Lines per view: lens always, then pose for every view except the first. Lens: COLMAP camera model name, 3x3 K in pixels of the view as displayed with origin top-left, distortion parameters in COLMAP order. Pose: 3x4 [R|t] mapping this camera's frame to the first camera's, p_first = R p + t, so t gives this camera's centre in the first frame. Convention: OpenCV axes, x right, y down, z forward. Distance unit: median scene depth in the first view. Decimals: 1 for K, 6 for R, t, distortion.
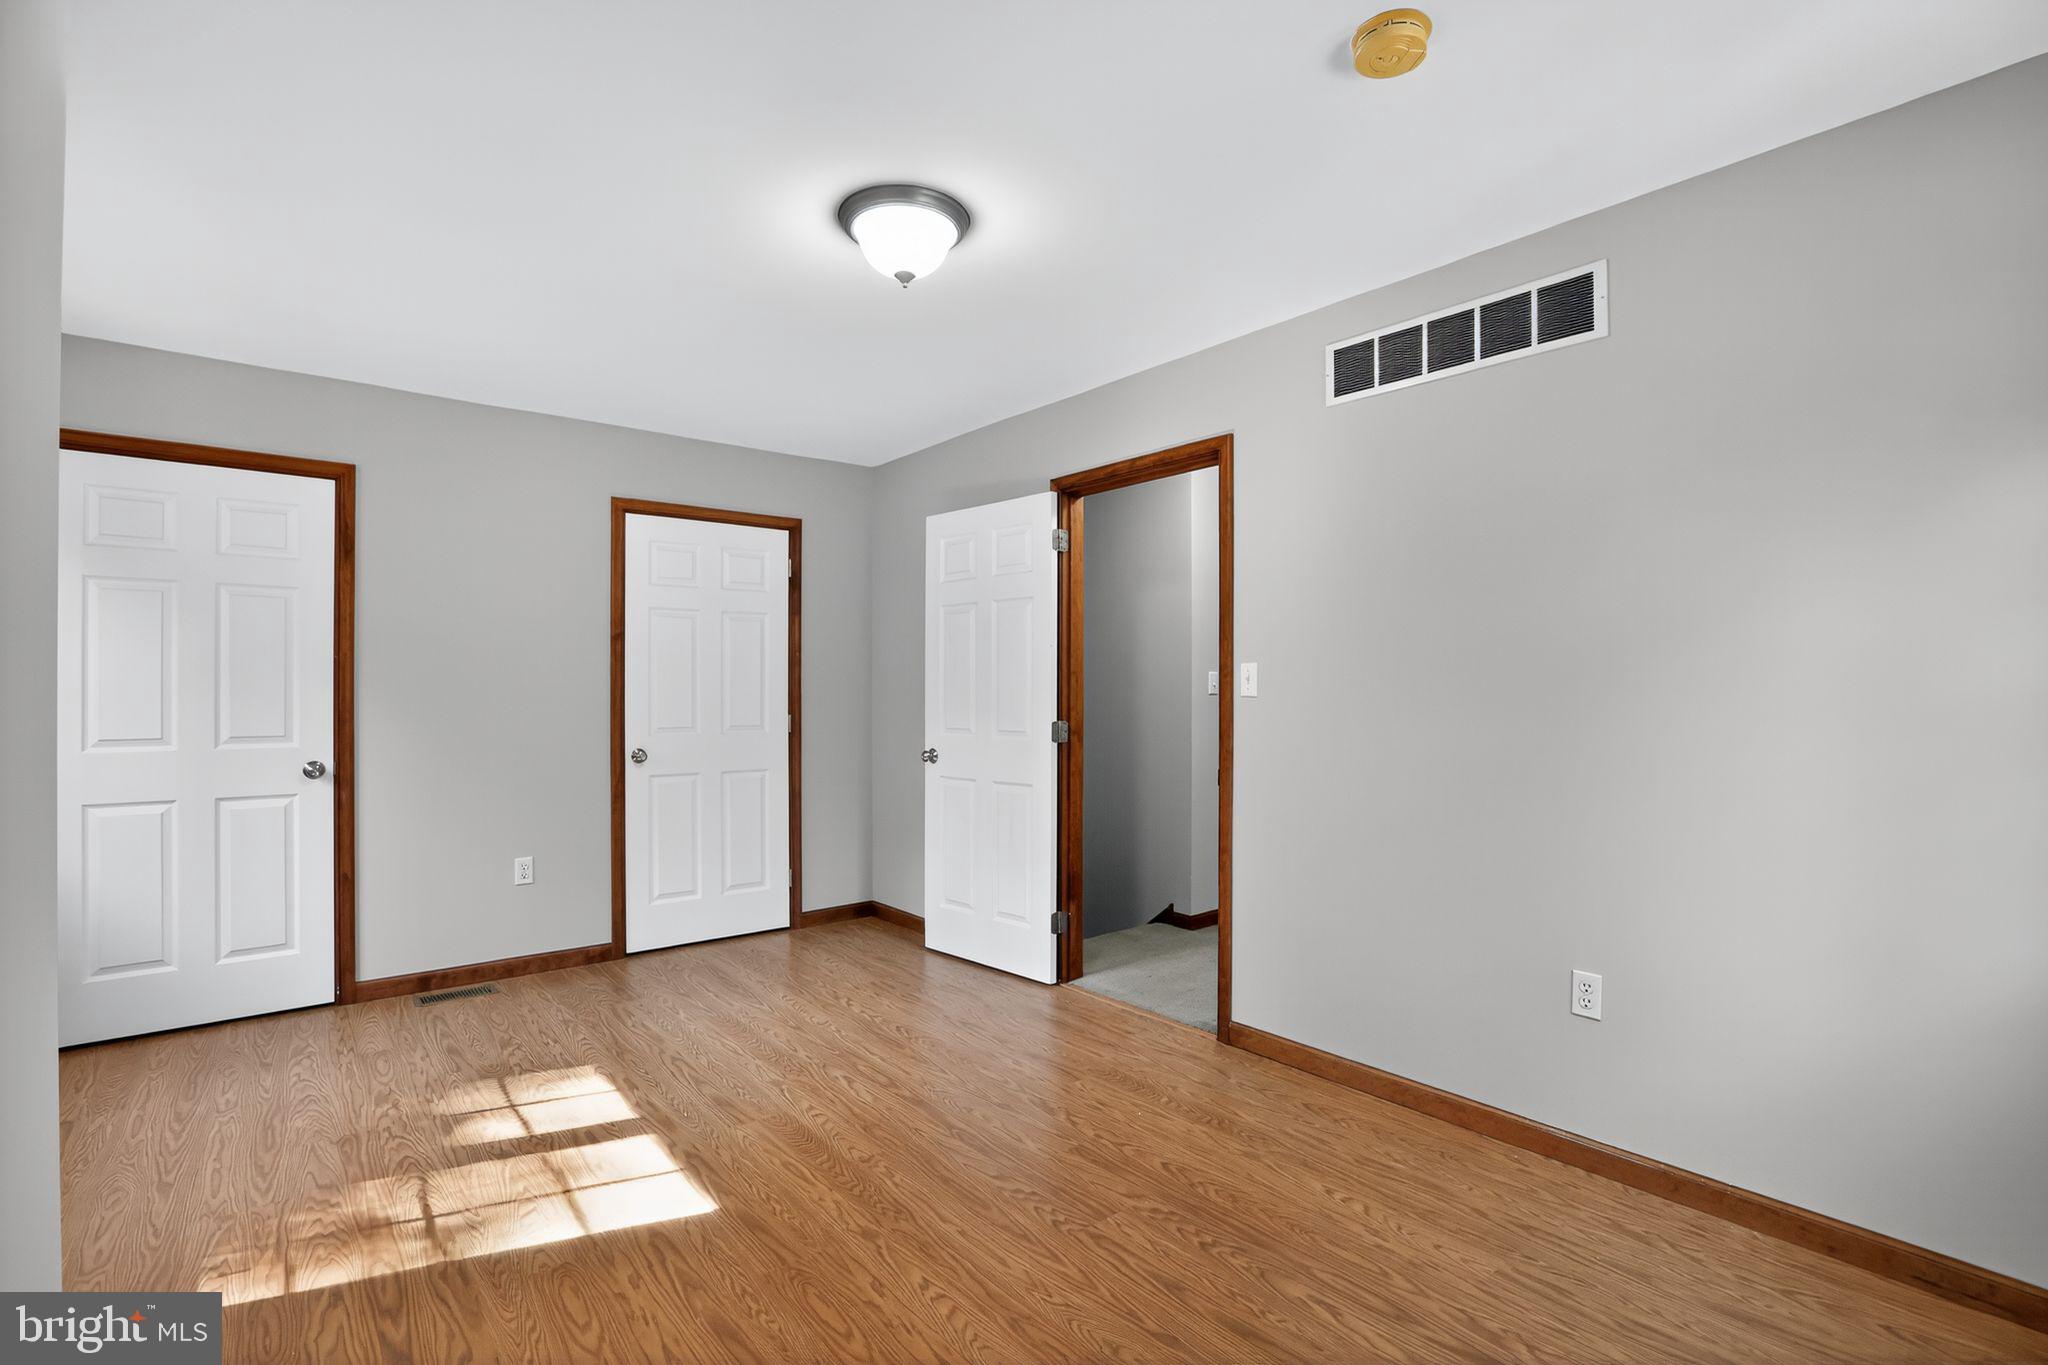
lens RADIAL K [[933.3, 0, 1035.9], [0, 933.3, 681.1], [0, 0, 1]] dist [-0.038534, 0.008158]
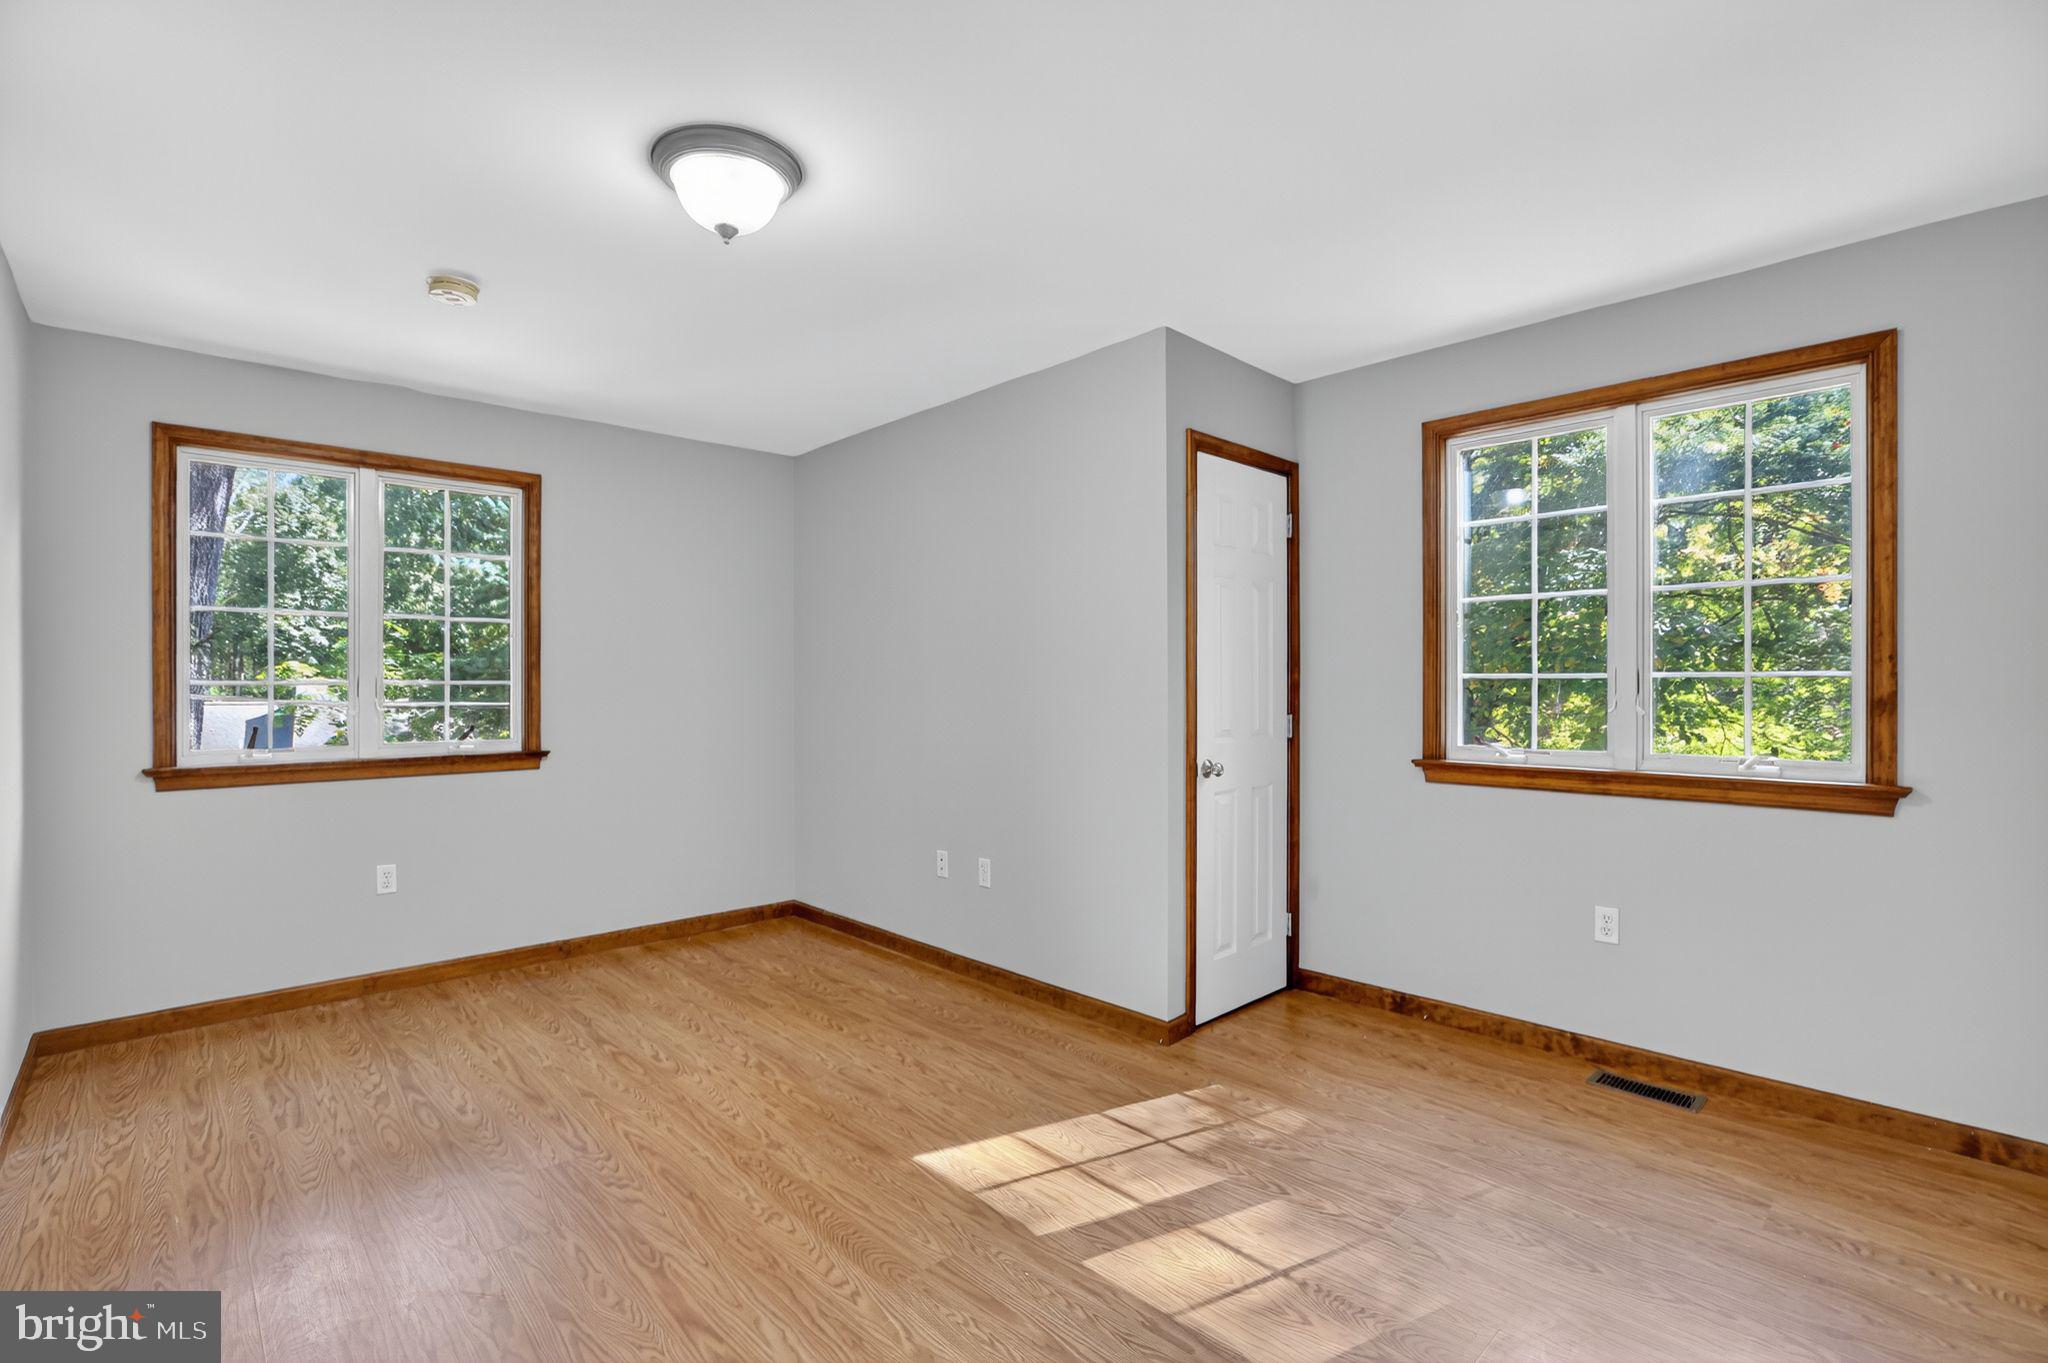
lens RADIAL K [[933.3, 0, 1036.1], [0, 933.3, 695.8], [0, 0, 1]] dist [-0.038534, 0.008158]
pose [[-0.997345, 0.006176, -0.072559, -0.251810], [0.006007, 0.999979, 0.002547, 0.012326], [0.072573, 0.002105, -0.997361, 1.280212]]
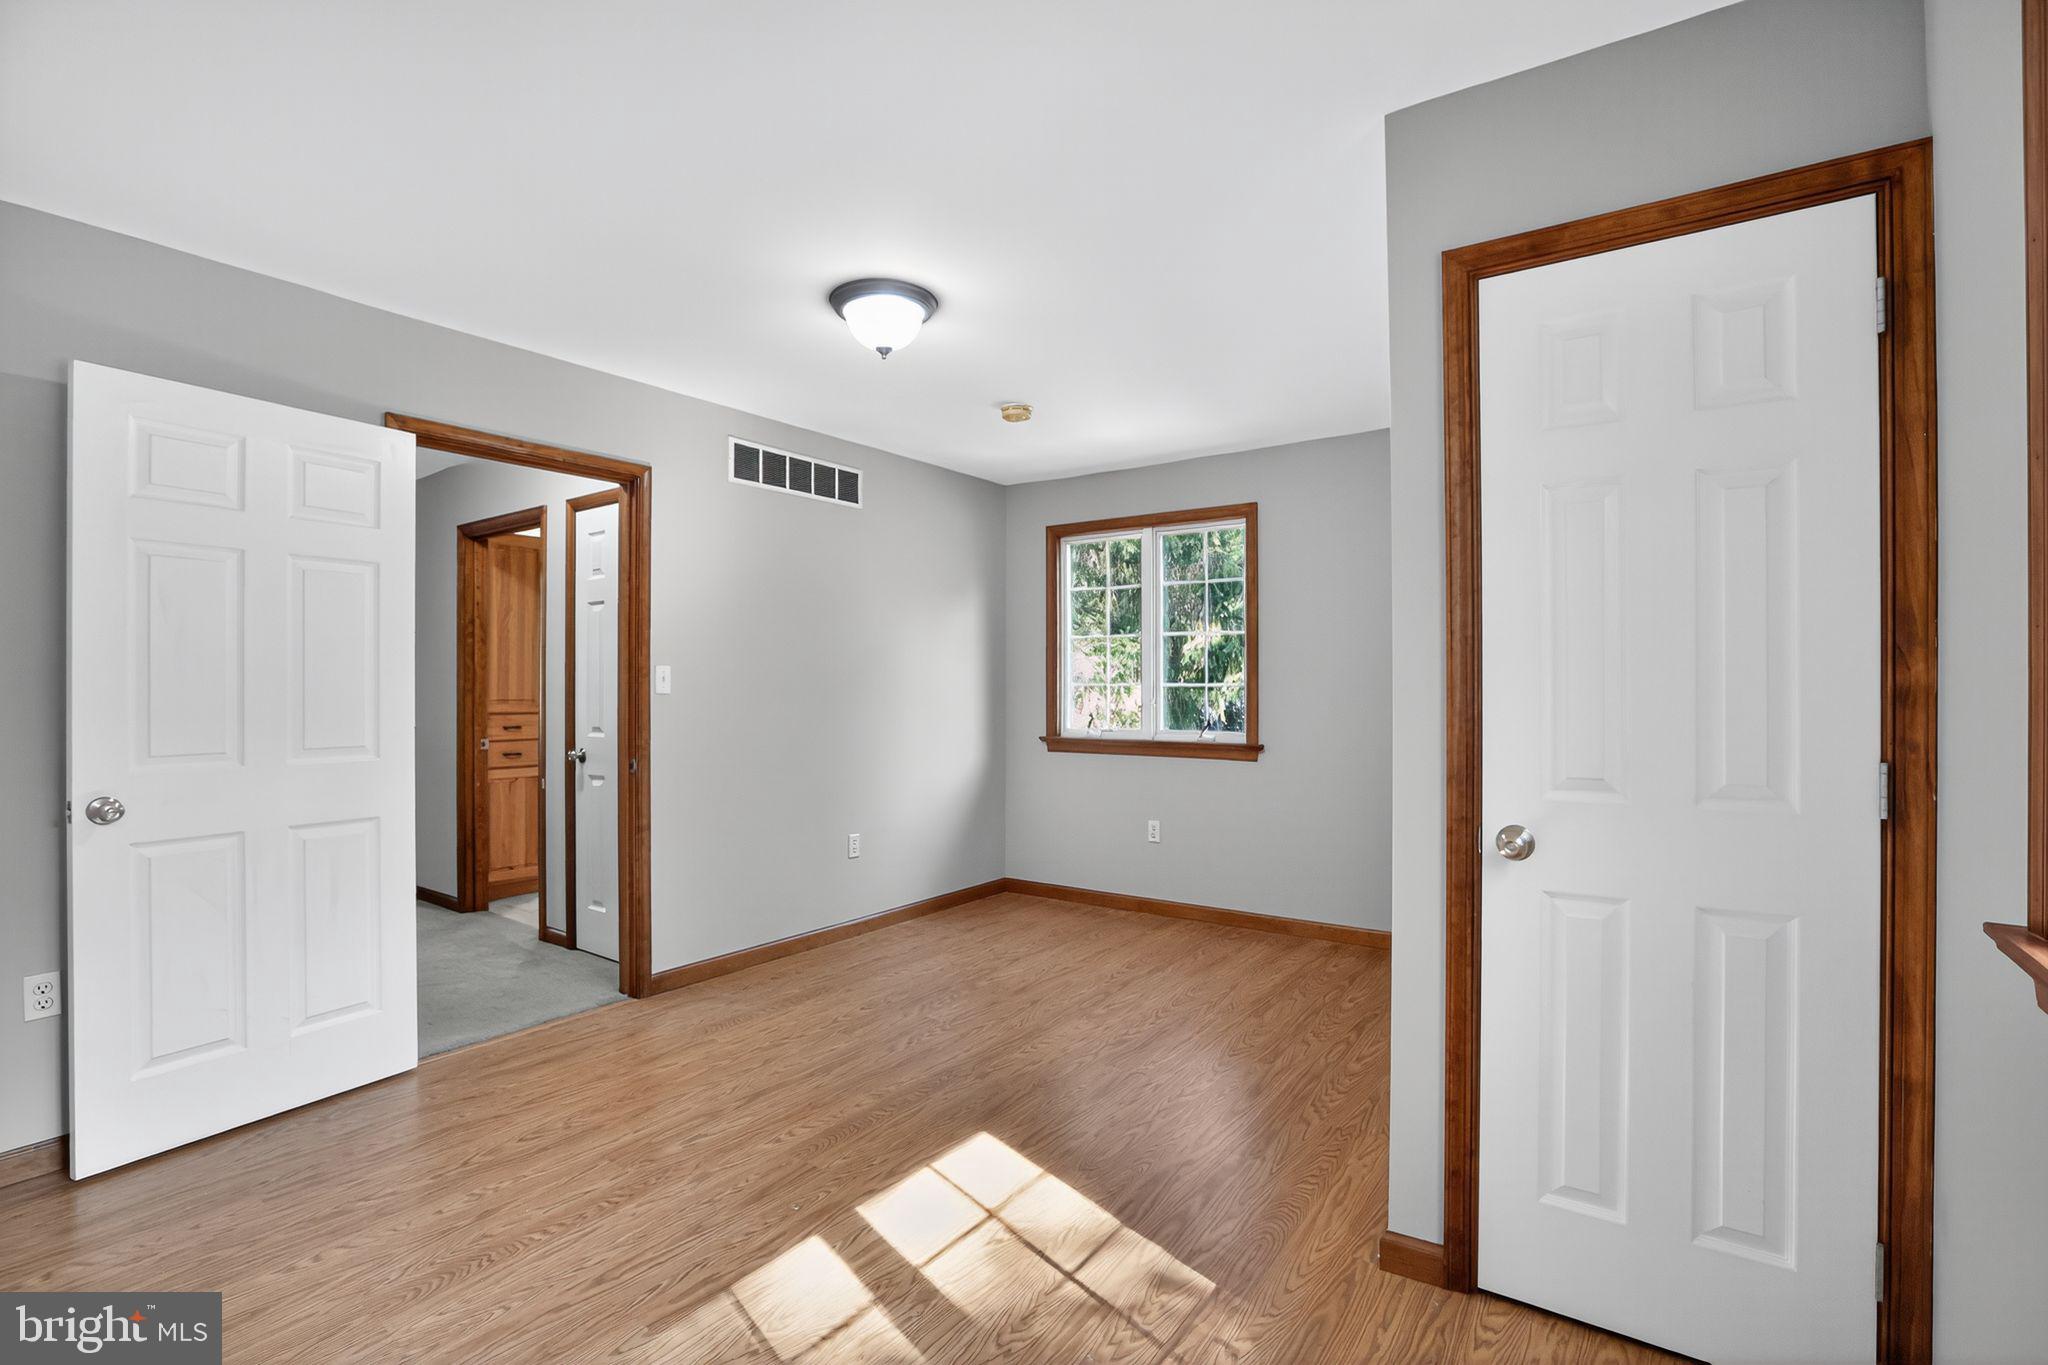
lens RADIAL K [[933.3, 0, 1015.4], [0, 933.3, 688.1], [0, 0, 1]] dist [-0.038534, 0.008158]
pose [[-0.251020, 0.001247, 0.967981, -0.909239], [-0.009322, 0.999950, -0.003706, 0.008059], [-0.967937, -0.009954, -0.250996, 0.761672]]
